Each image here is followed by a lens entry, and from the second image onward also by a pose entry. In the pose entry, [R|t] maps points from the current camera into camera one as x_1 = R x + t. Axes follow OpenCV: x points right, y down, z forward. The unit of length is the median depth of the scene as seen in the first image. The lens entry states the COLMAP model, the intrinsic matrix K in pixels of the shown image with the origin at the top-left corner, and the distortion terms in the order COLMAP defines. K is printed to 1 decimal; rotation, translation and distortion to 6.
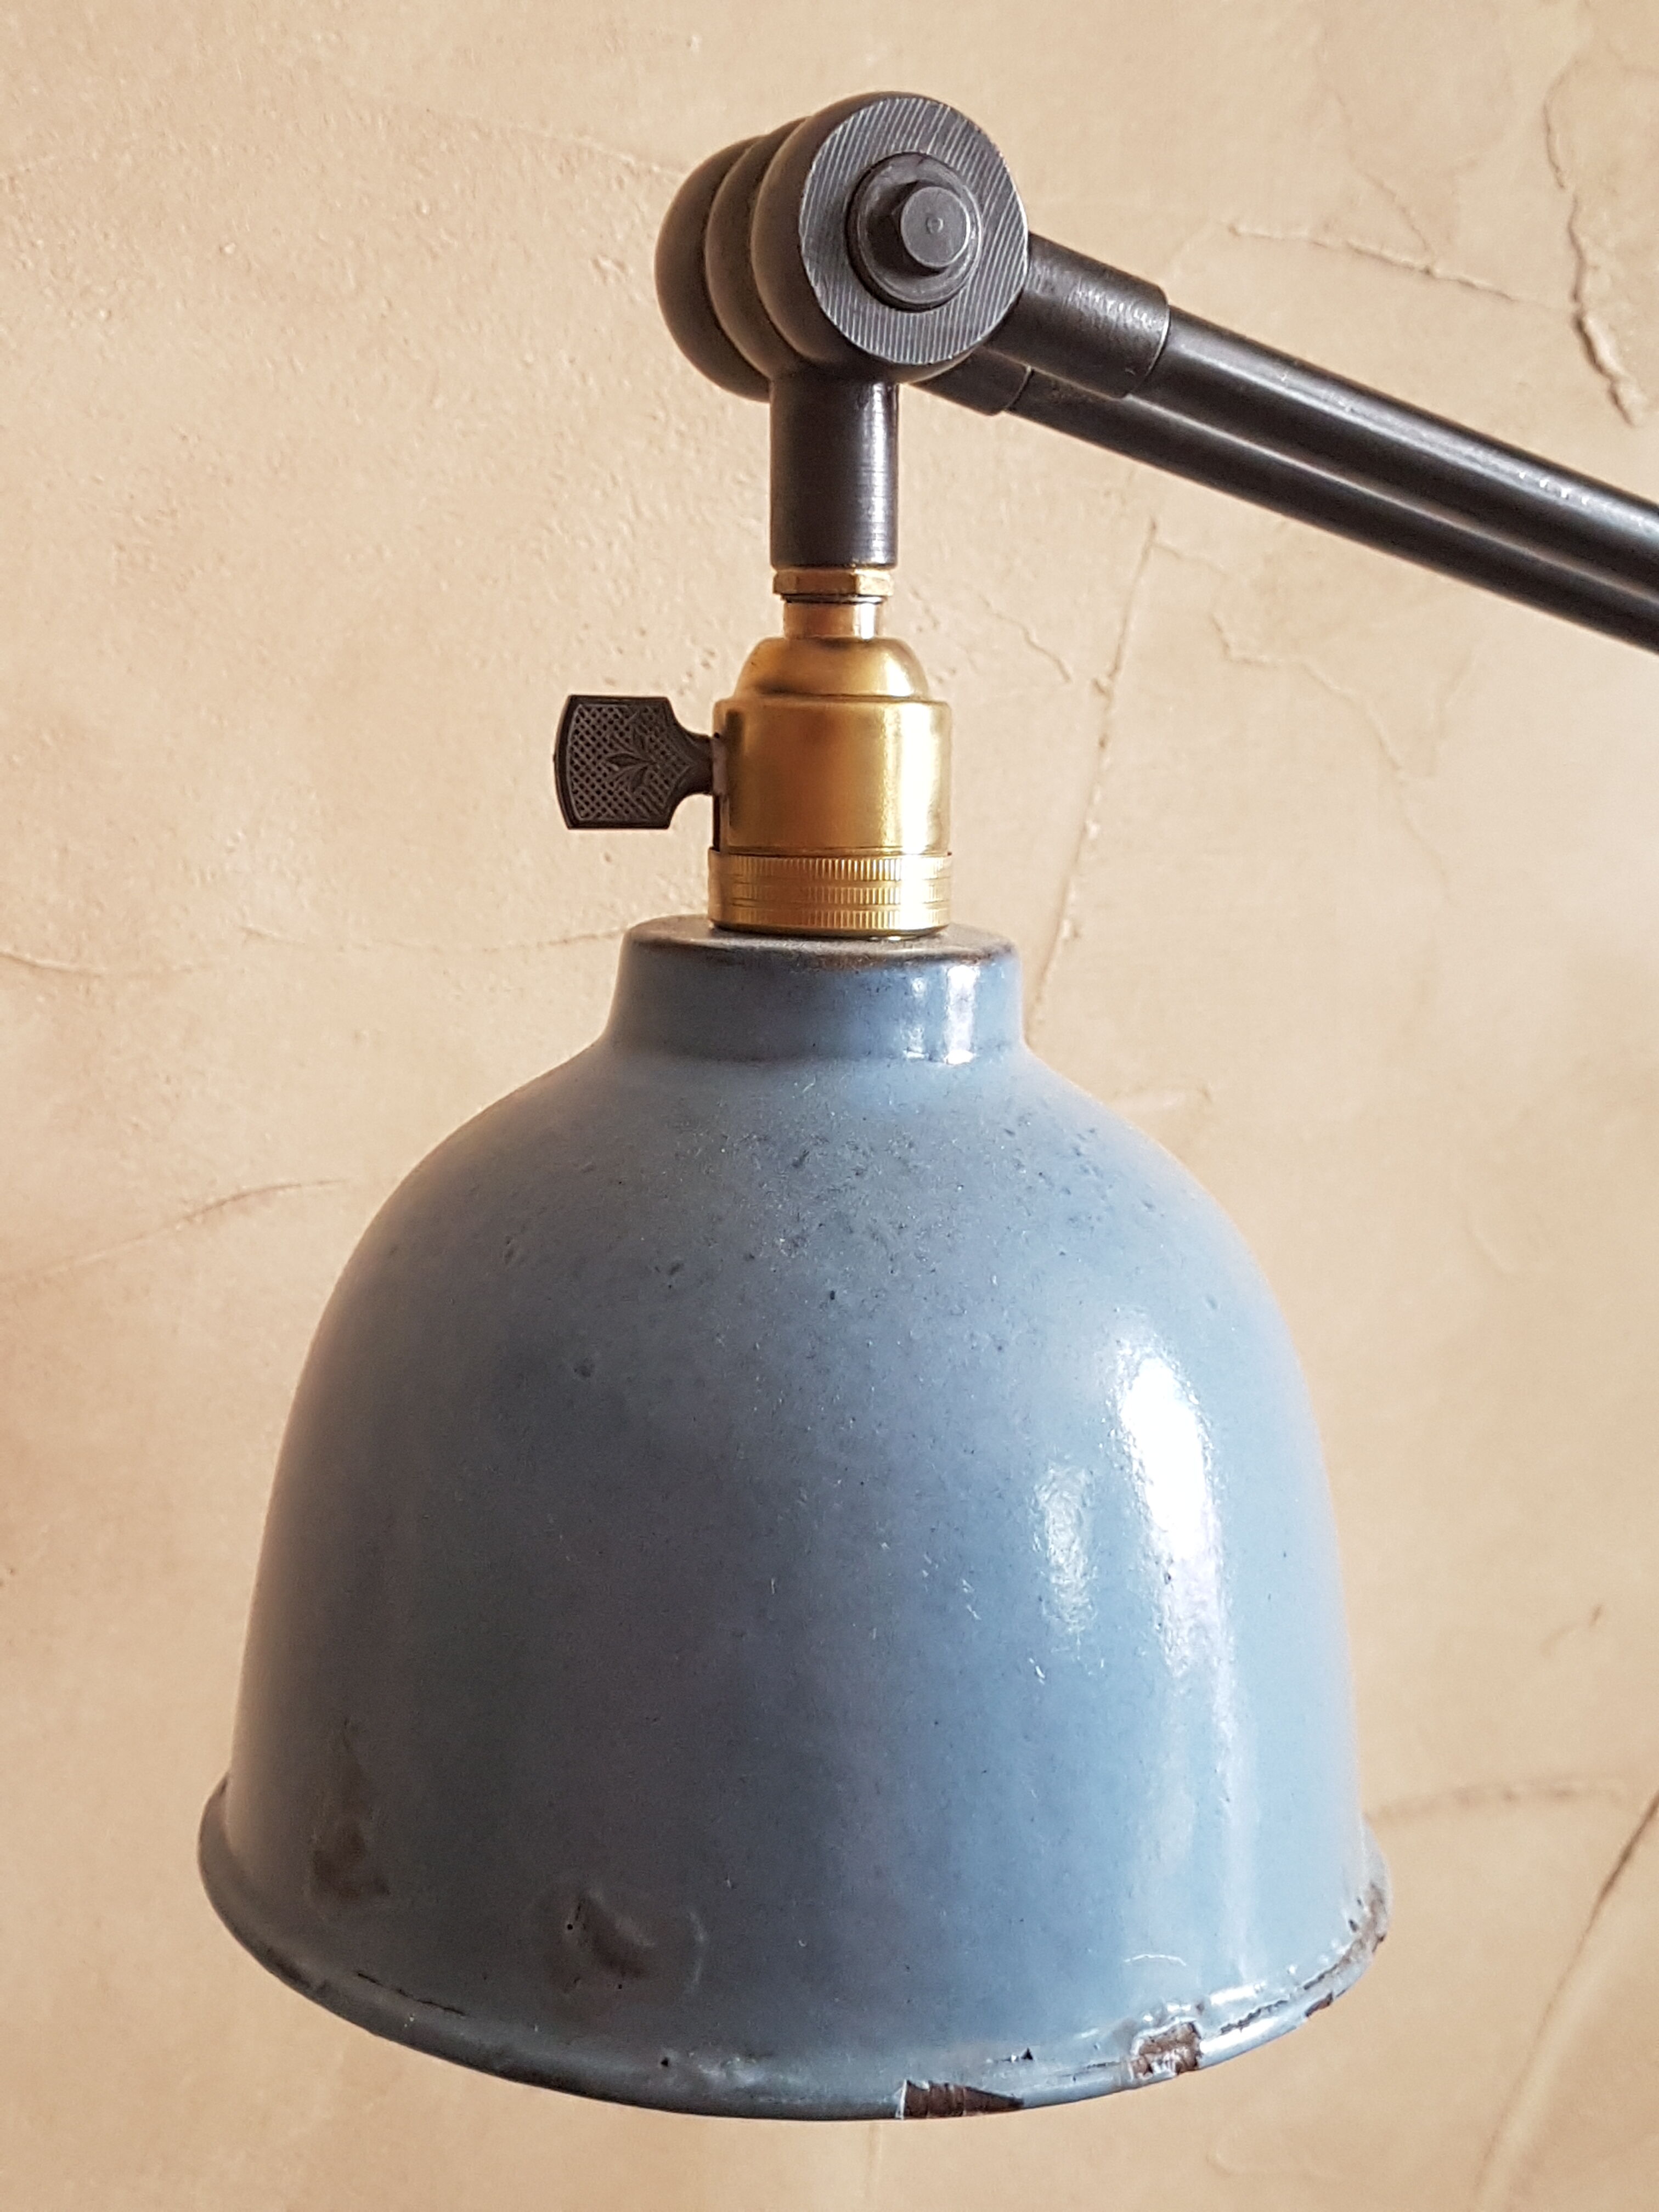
lens RADIAL K [[3248.4, 0, 821.0], [0, 3248.4, 1096.6], [0, 0, 1]] dist [0.219302, 0.000000]
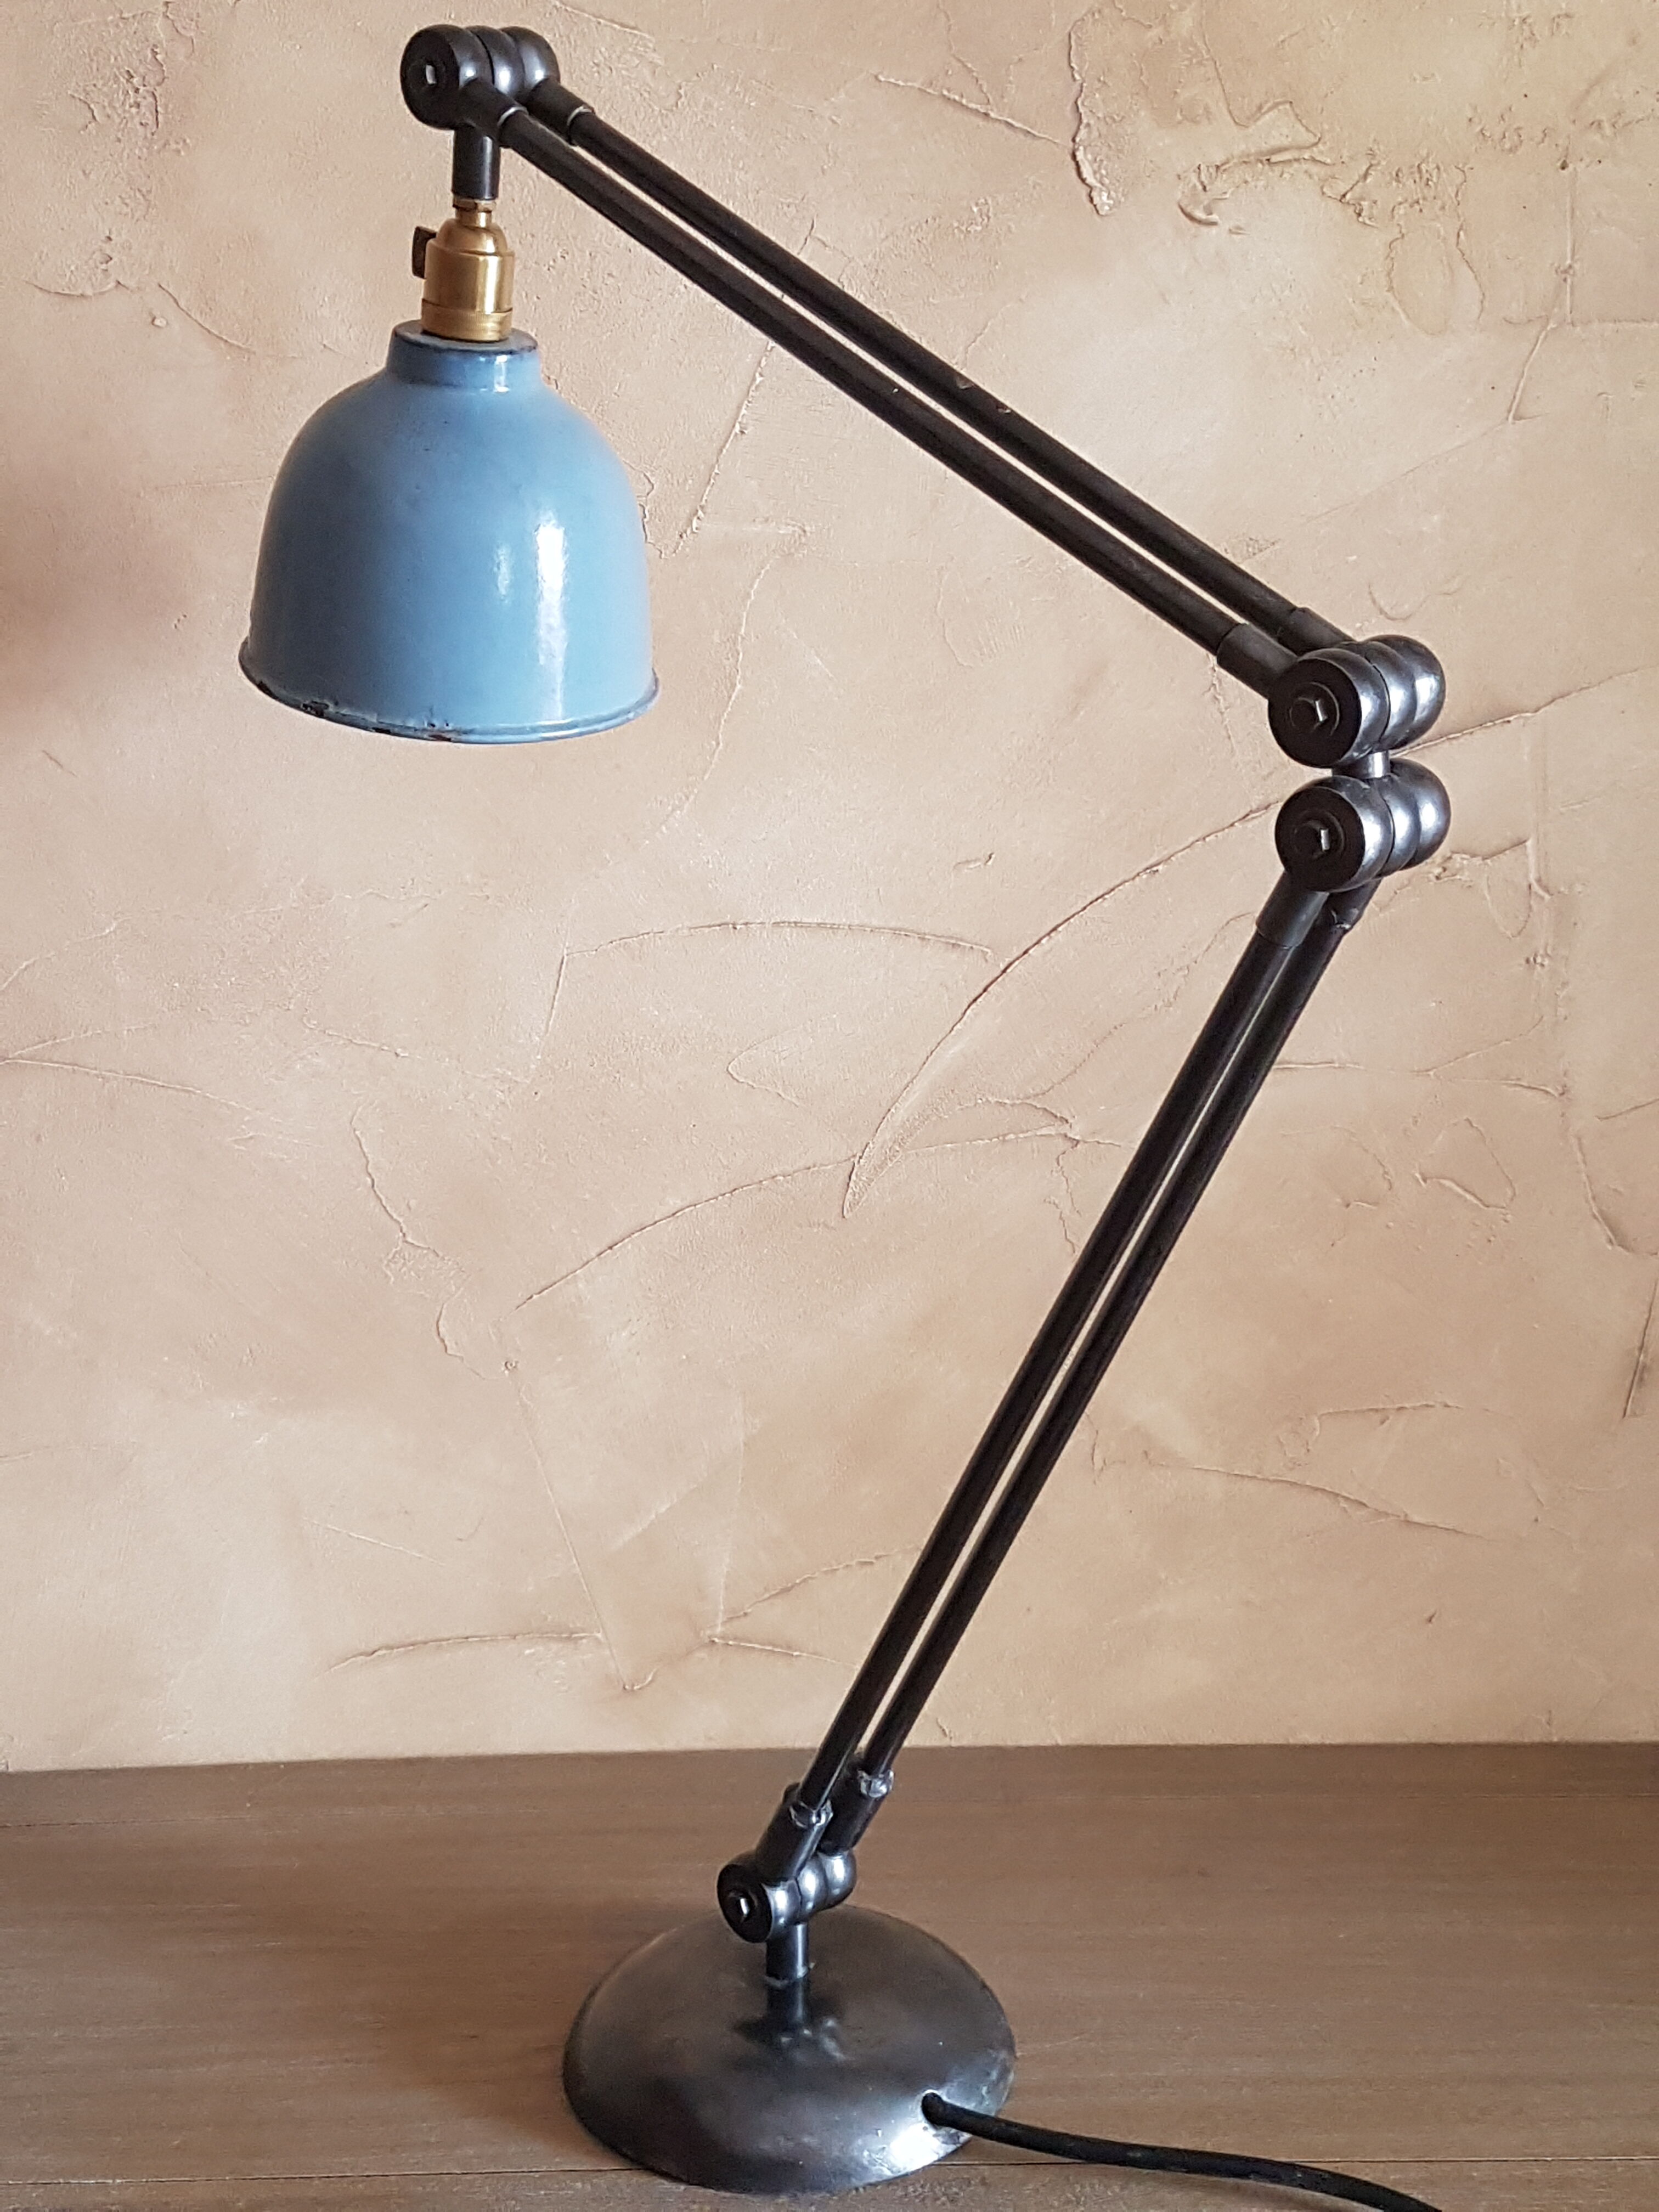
lens RADIAL K [[3248.4, 0, 777.9], [0, 3248.4, 1106.4], [0, 0, 1]] dist [0.219302, 0.000000]
pose [[0.910821, 0.242006, -0.334421, 0.952742], [-0.204407, 0.968243, 0.143957, 0.061128], [0.358639, -0.062761, 0.931364, -0.963113]]
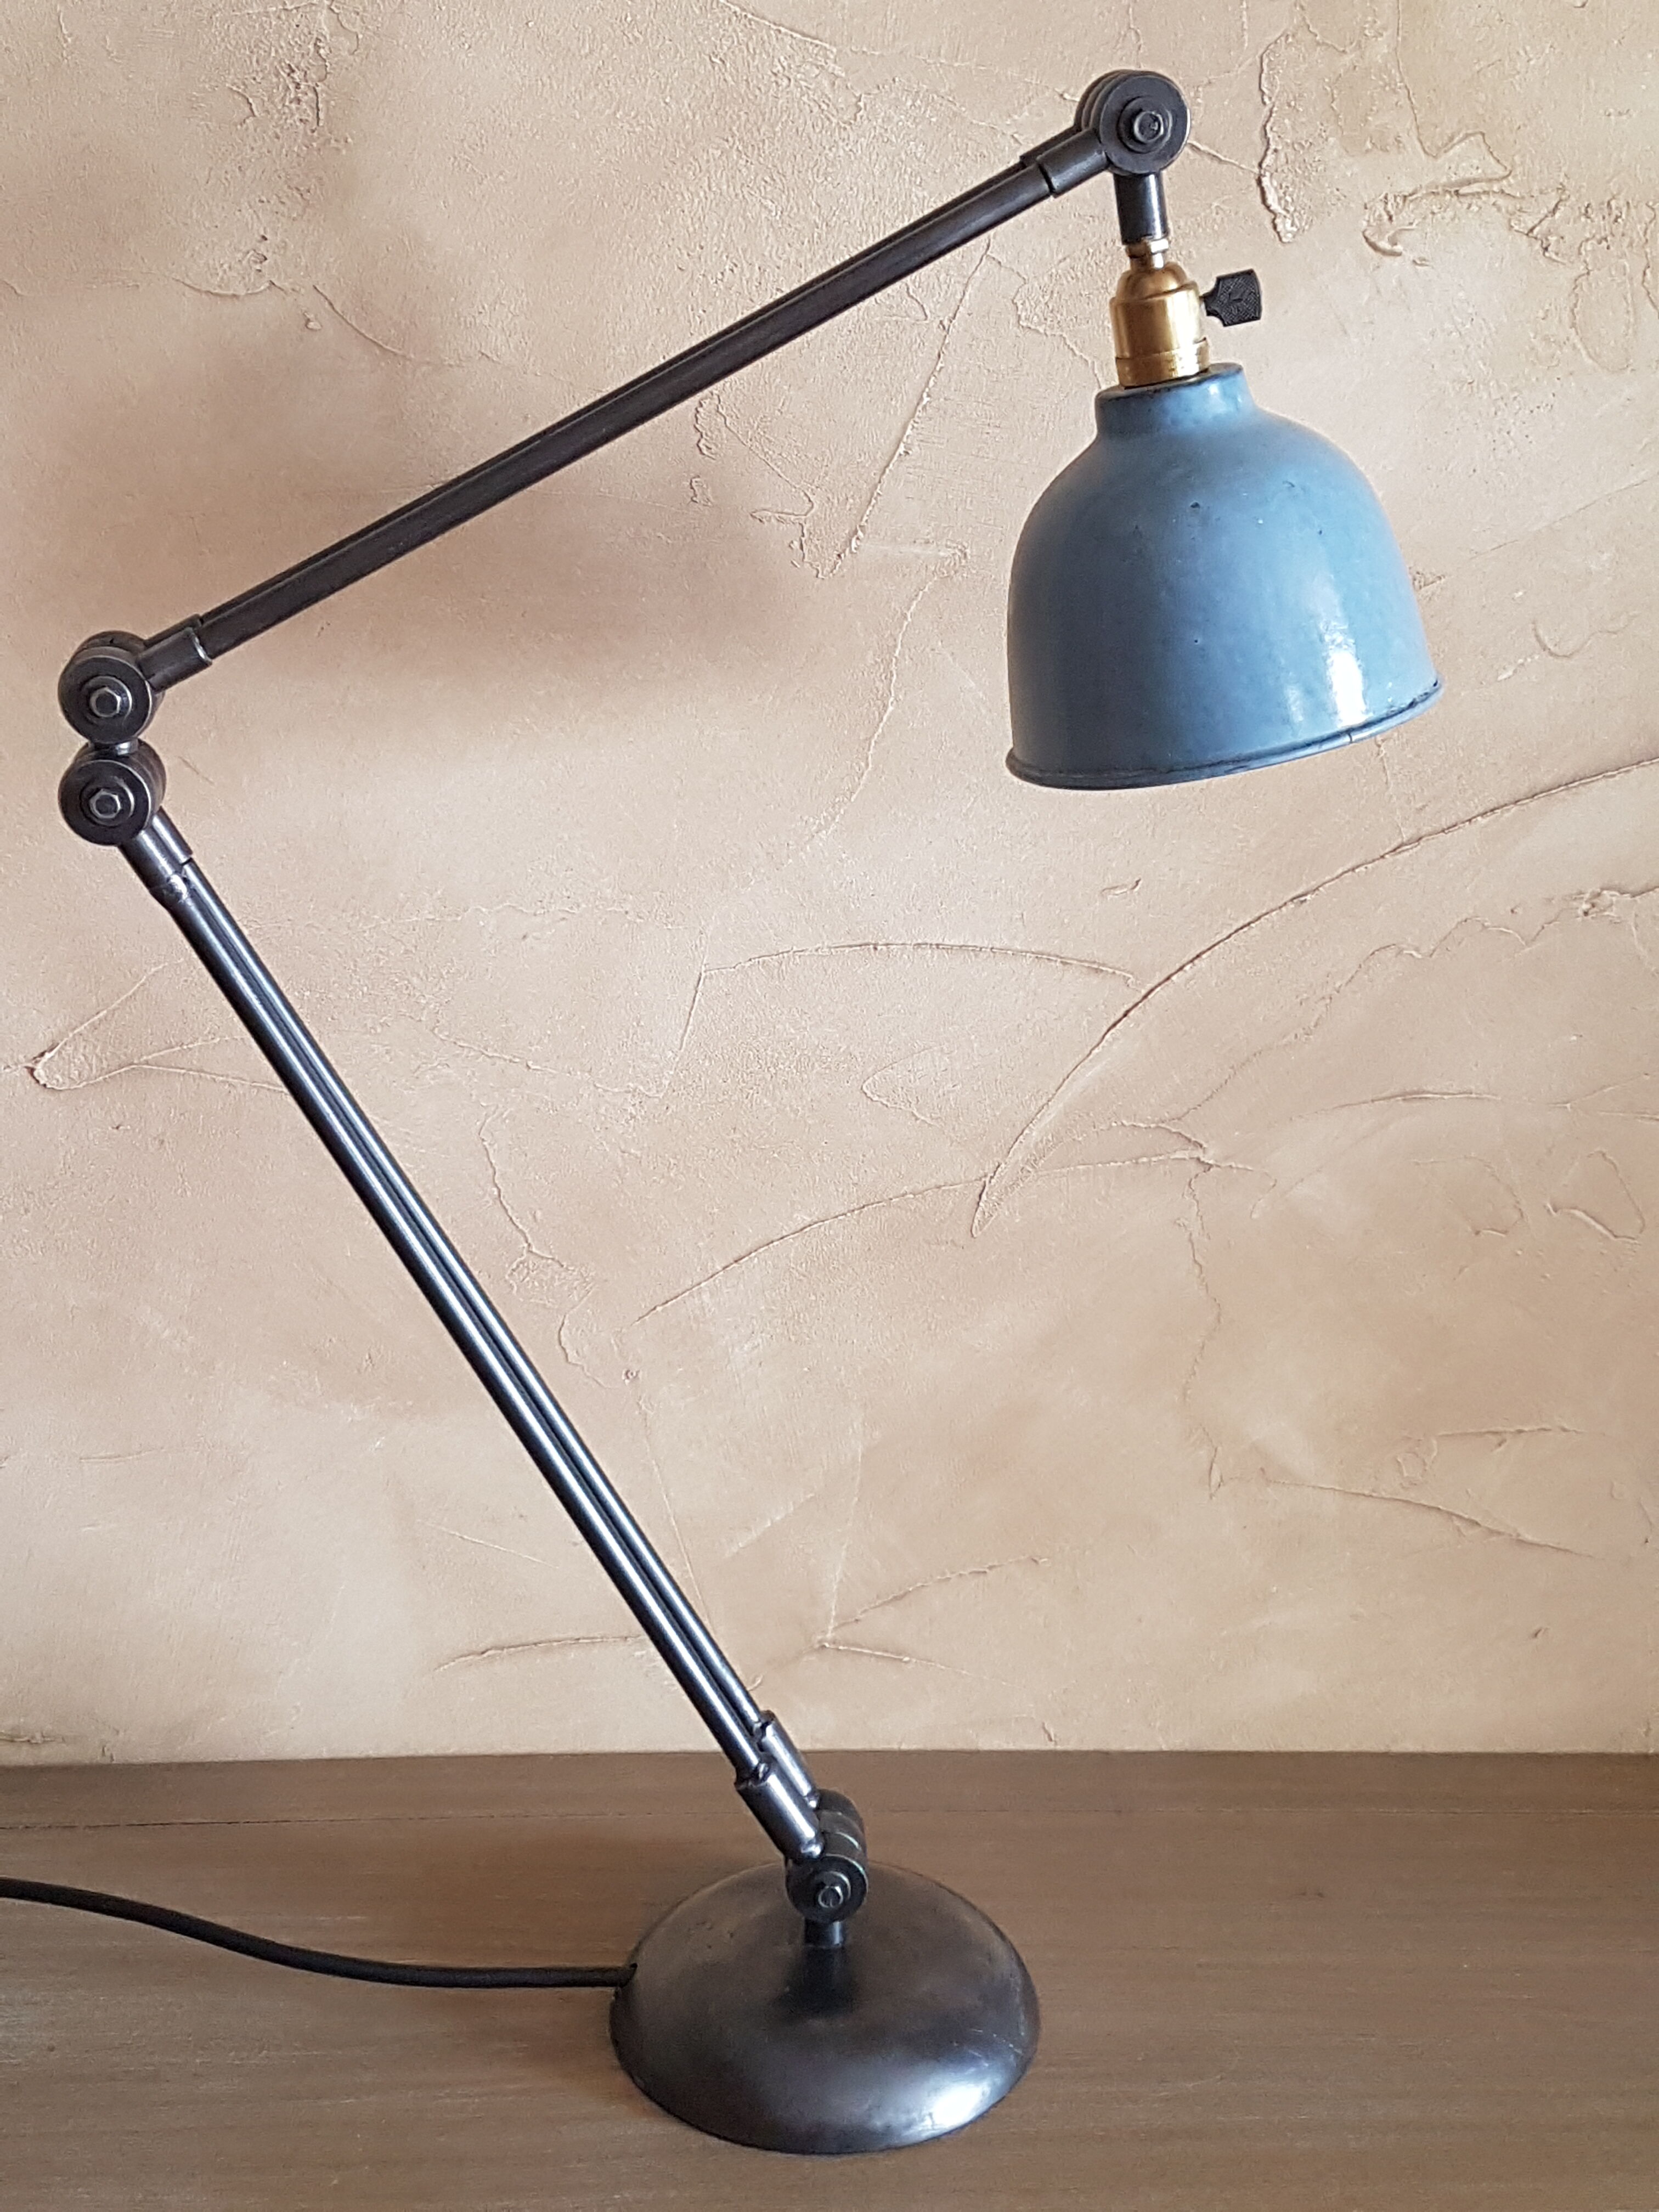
lens RADIAL K [[3248.4, 0, 809.1], [0, 3248.4, 1100.6], [0, 0, 1]] dist [0.219302, 0.000000]
pose [[0.920168, 0.278811, -0.274875, 0.737912], [-0.230786, 0.953376, 0.194452, -0.053084], [0.316274, -0.115491, 0.941612, -0.992020]]
